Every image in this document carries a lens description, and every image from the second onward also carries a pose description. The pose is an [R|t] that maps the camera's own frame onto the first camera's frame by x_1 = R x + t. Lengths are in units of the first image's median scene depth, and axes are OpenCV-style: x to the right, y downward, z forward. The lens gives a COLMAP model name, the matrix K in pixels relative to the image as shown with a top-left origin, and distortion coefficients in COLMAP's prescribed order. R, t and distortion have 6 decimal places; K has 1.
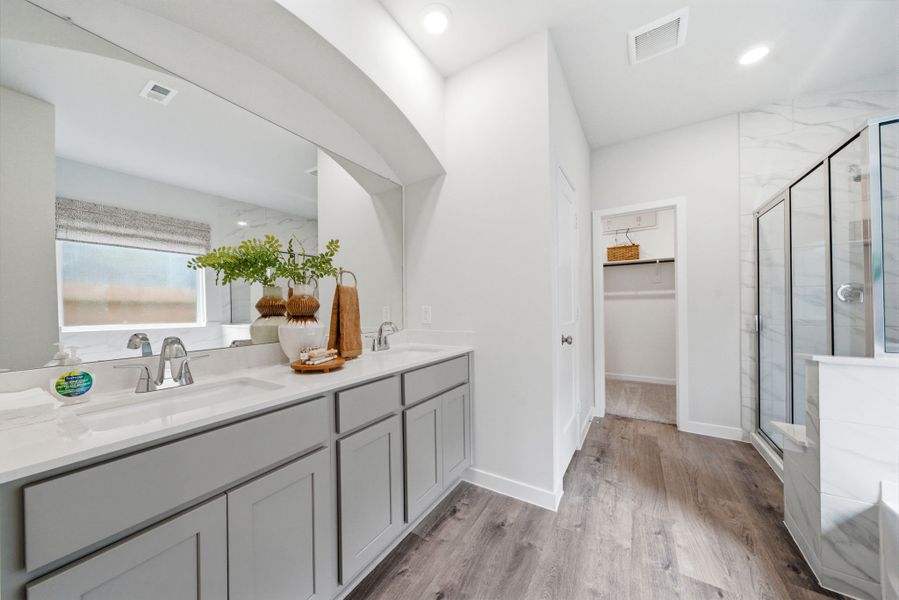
lens RADIAL K [[314.0, 0, 445.2], [0, 314.0, 306.0], [0, 0, 1]] dist [0.001338, 0.000048]
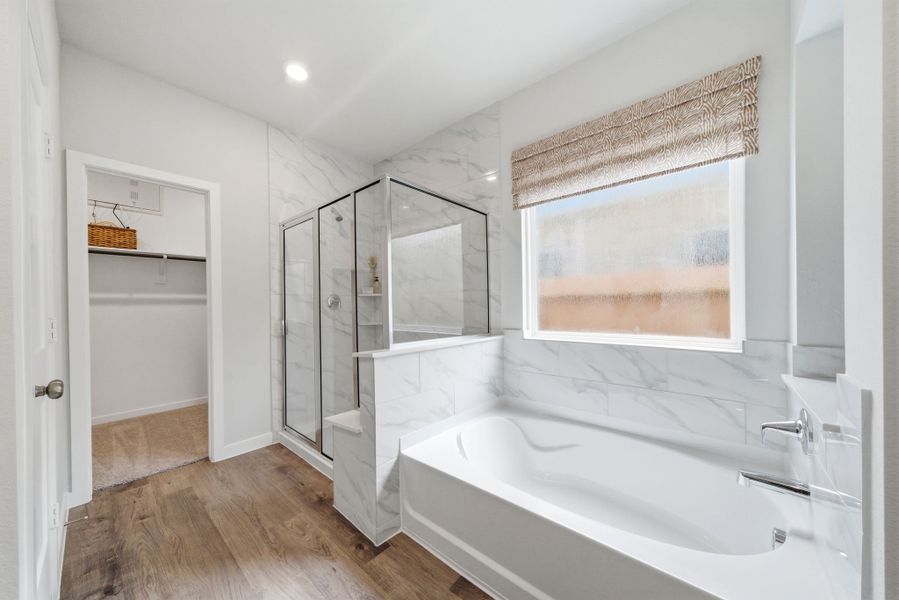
lens RADIAL K [[314.0, 0, 445.2], [0, 314.0, 306.0], [0, 0, 1]] dist [0.001338, 0.000048]
pose [[0.171467, 0.004790, 0.985178, 0.031241], [0.015251, 0.999855, -0.007516, -0.003279], [-0.985072, 0.016314, 0.171369, 0.270848]]
